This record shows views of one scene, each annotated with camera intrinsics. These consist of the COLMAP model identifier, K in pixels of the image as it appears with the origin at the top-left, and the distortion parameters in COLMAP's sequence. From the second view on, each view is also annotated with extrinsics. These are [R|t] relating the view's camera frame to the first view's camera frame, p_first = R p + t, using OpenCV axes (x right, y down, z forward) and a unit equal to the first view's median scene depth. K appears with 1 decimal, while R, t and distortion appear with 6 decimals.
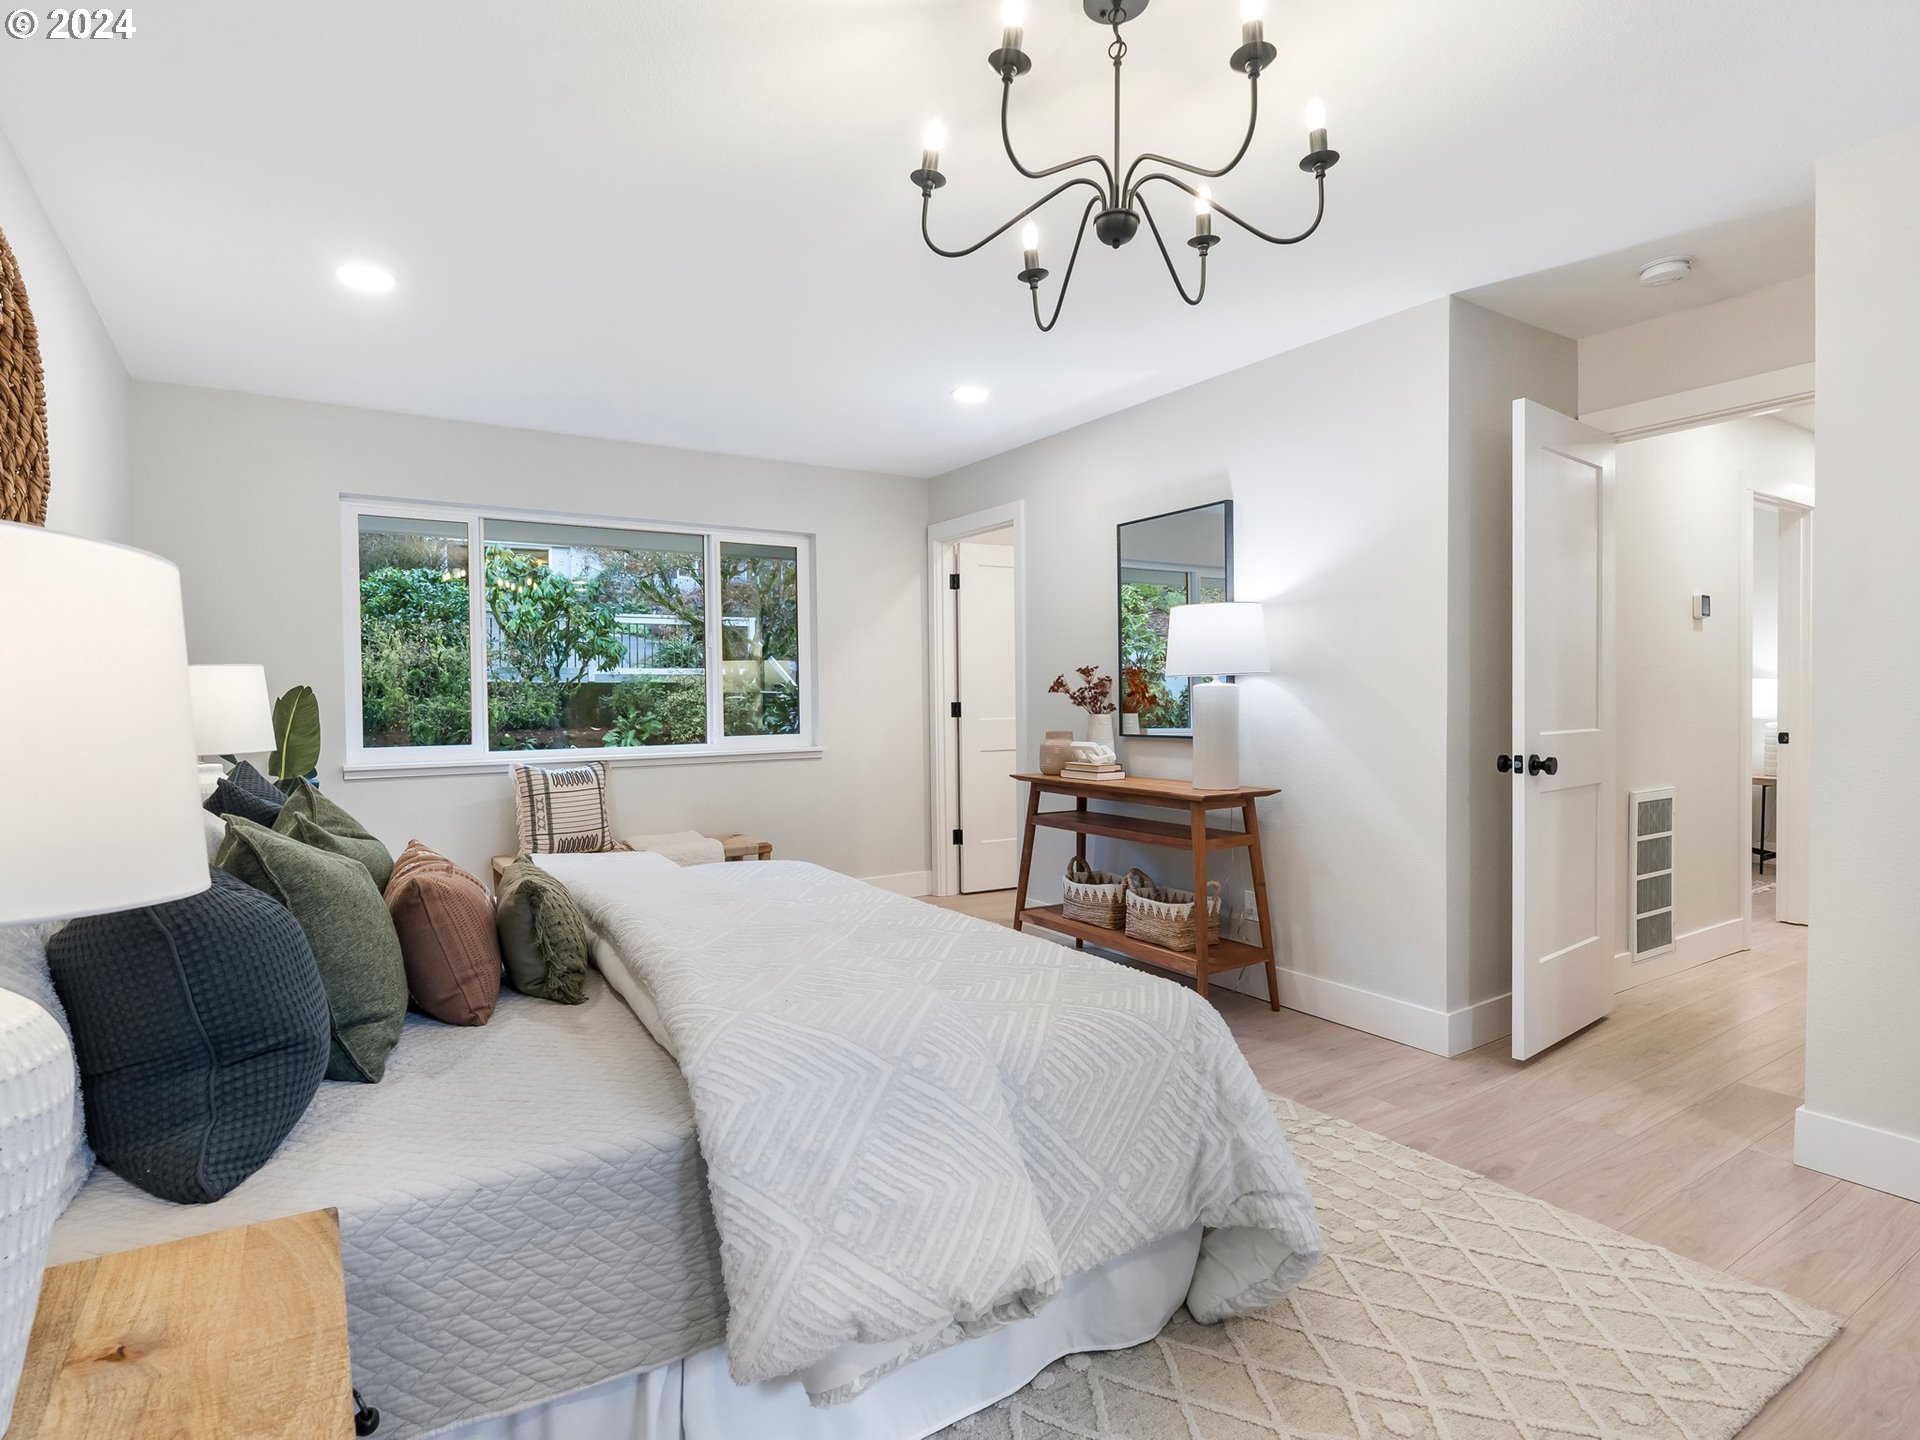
lens RADIAL K [[998.5, 0, 956.2], [0, 998.5, 693.0], [0, 0, 1]] dist [-0.002497, -0.000892]
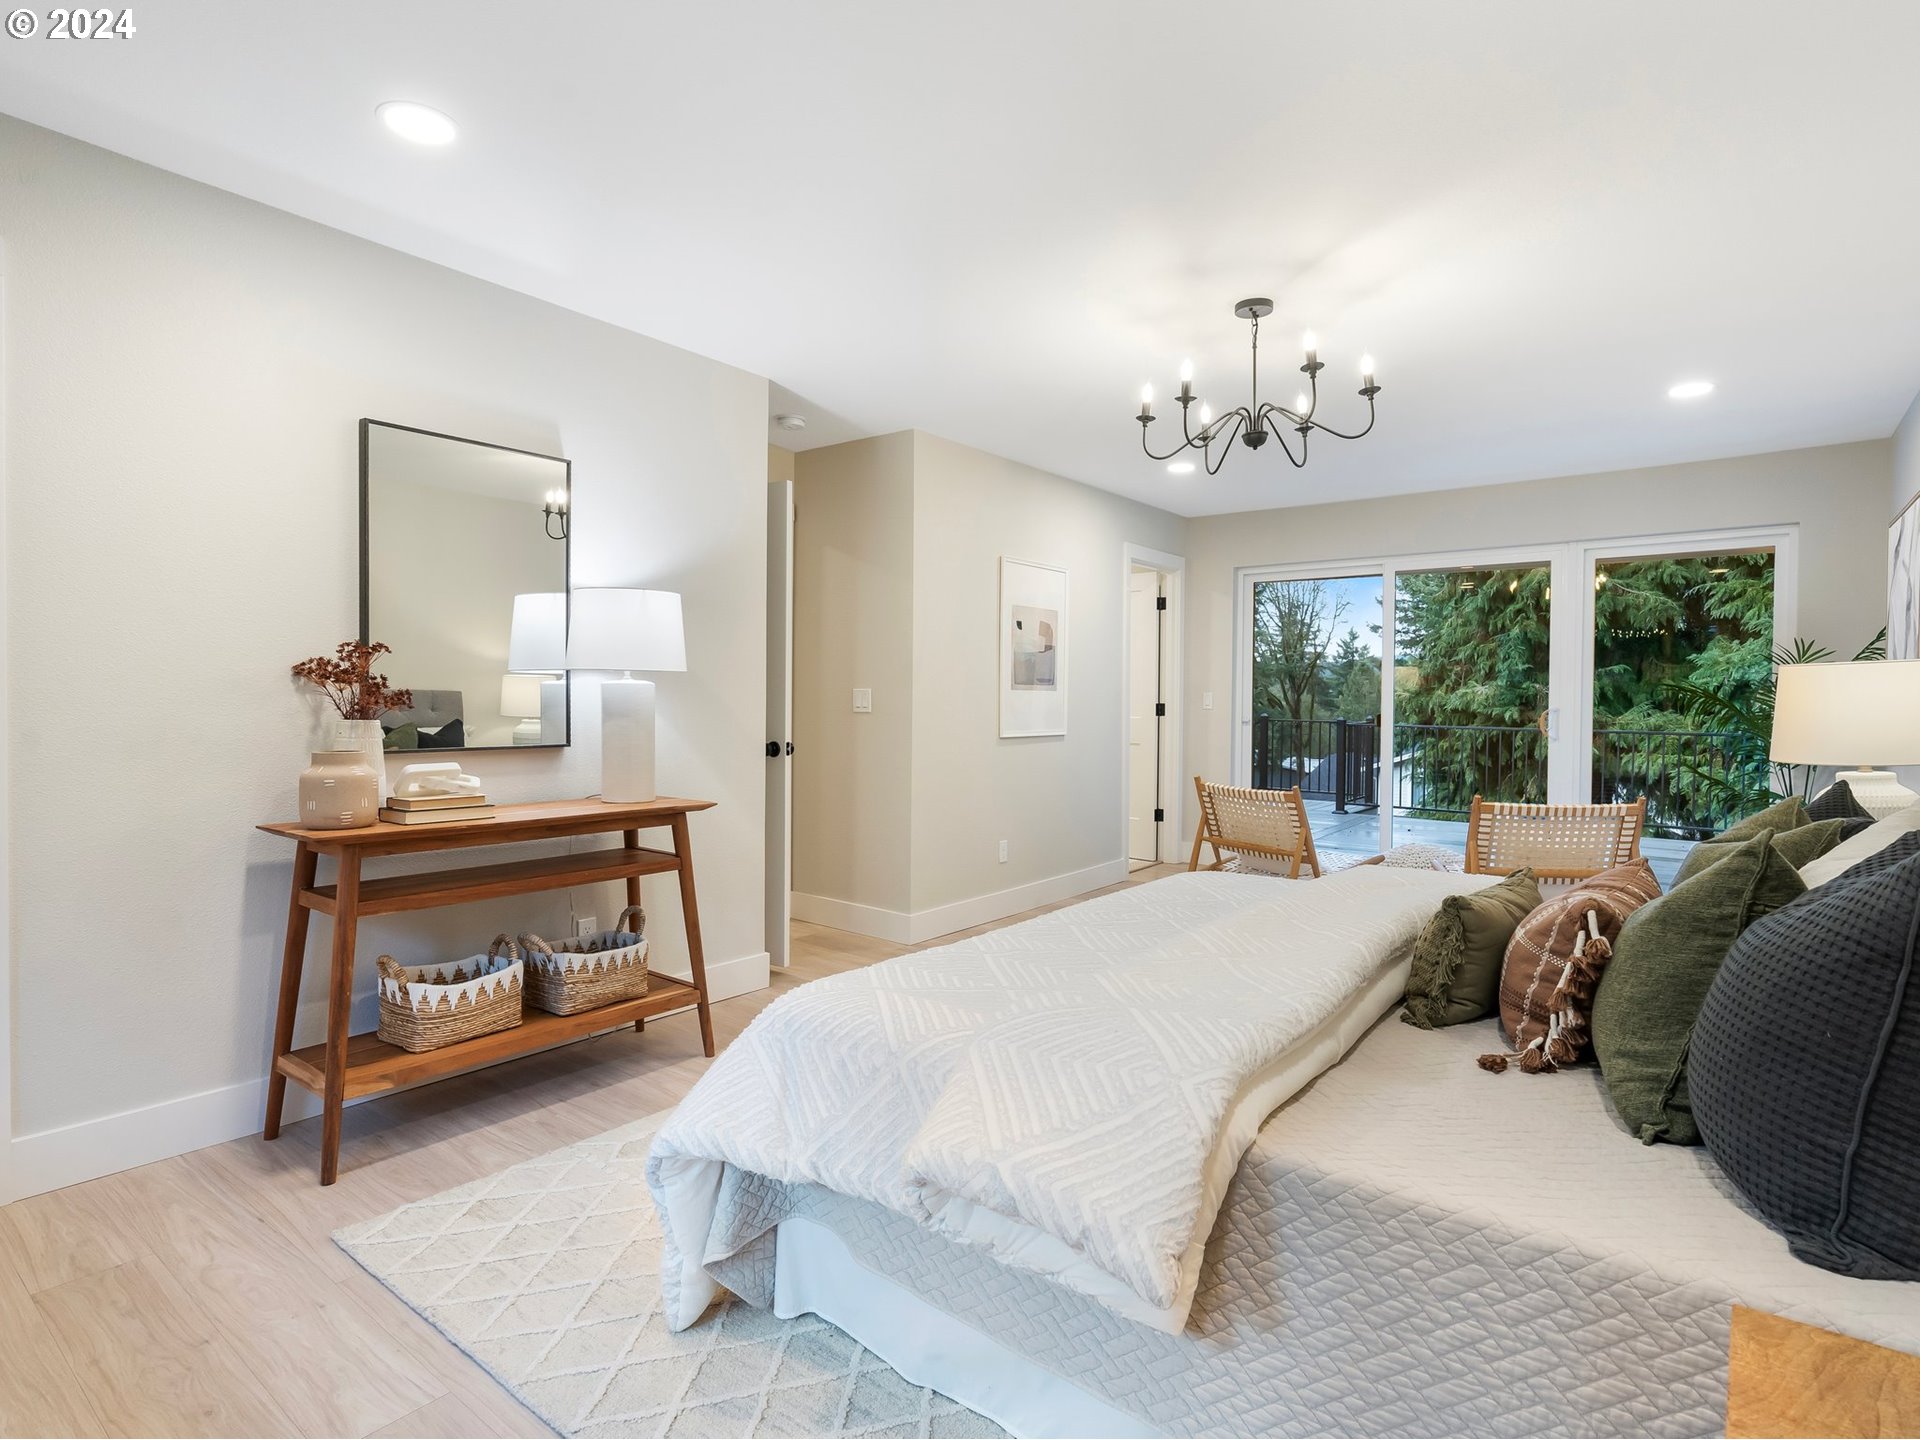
lens RADIAL K [[998.5, 0, 956.2], [0, 998.5, 693.0], [0, 0, 1]] dist [-0.002497, -0.000892]
pose [[-0.330072, 0.009978, 0.943903, -0.653942], [-0.012842, 0.999804, -0.015059, 0.010723], [-0.943868, -0.017092, -0.329879, 1.012175]]
